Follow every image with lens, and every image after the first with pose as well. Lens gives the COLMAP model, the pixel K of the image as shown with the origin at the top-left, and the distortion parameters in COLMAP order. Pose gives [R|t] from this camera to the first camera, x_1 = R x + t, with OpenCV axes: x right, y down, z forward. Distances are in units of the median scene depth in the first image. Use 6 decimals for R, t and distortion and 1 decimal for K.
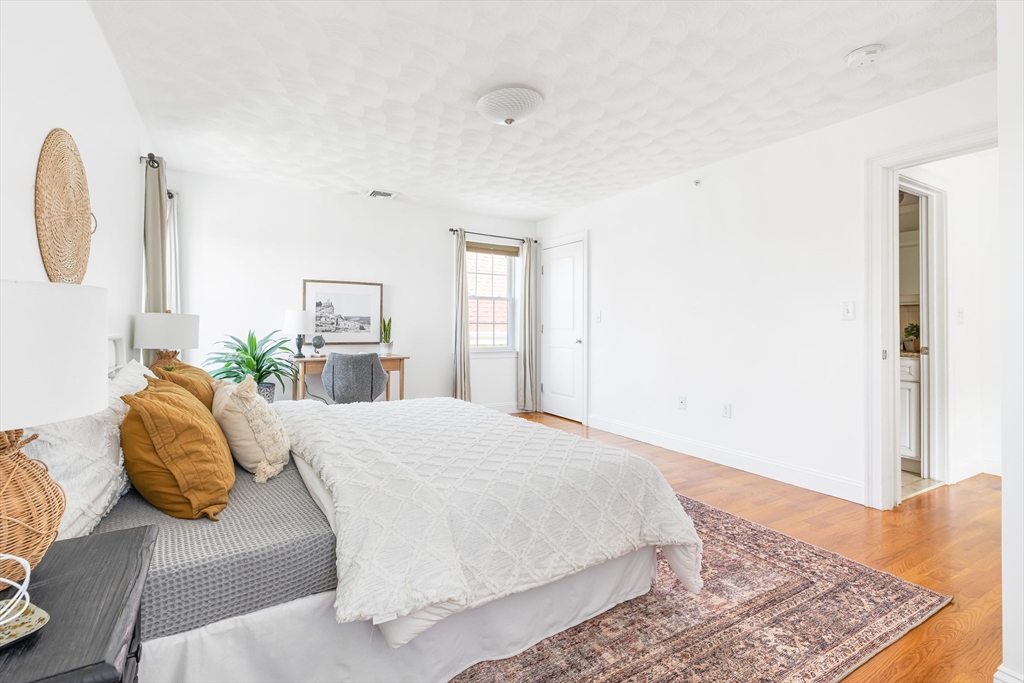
lens RADIAL K [[454.0, 0, 496.6], [0, 454.0, 326.1], [0, 0, 1]] dist [-0.001491, -0.000541]
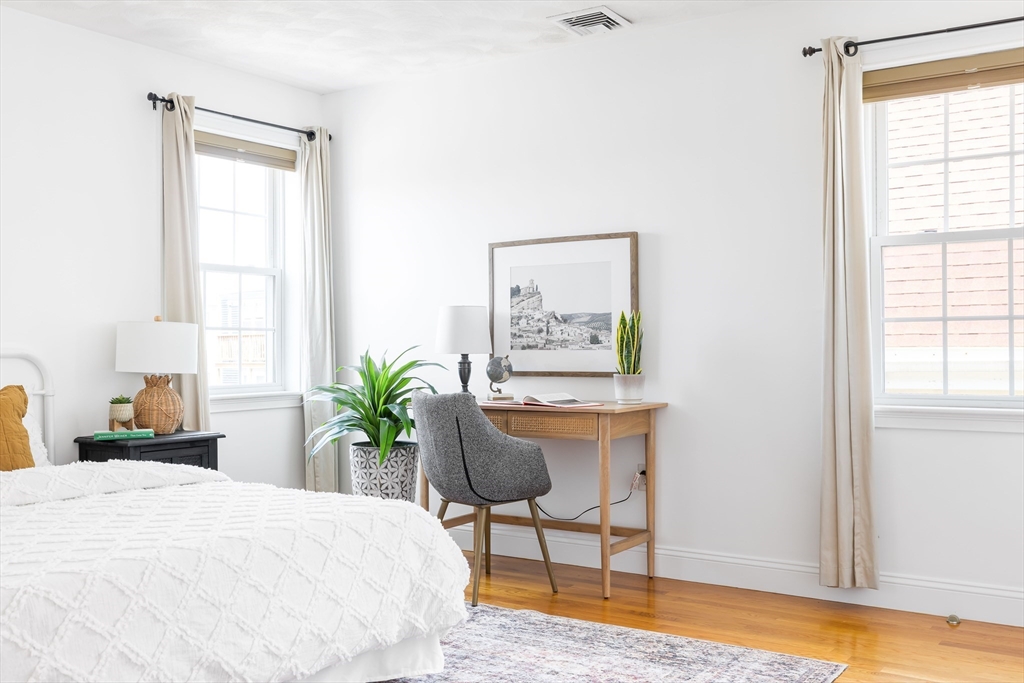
lens RADIAL K [[1026.5, 0, 510.7], [0, 1026.5, 358.2], [0, 0, 1]] dist [0.005335, 0.002255]
pose [[0.431799, -0.001264, -0.901969, 0.574528], [0.011582, 0.999924, 0.004143, 0.017586], [0.901896, -0.012236, 0.431781, 0.514558]]
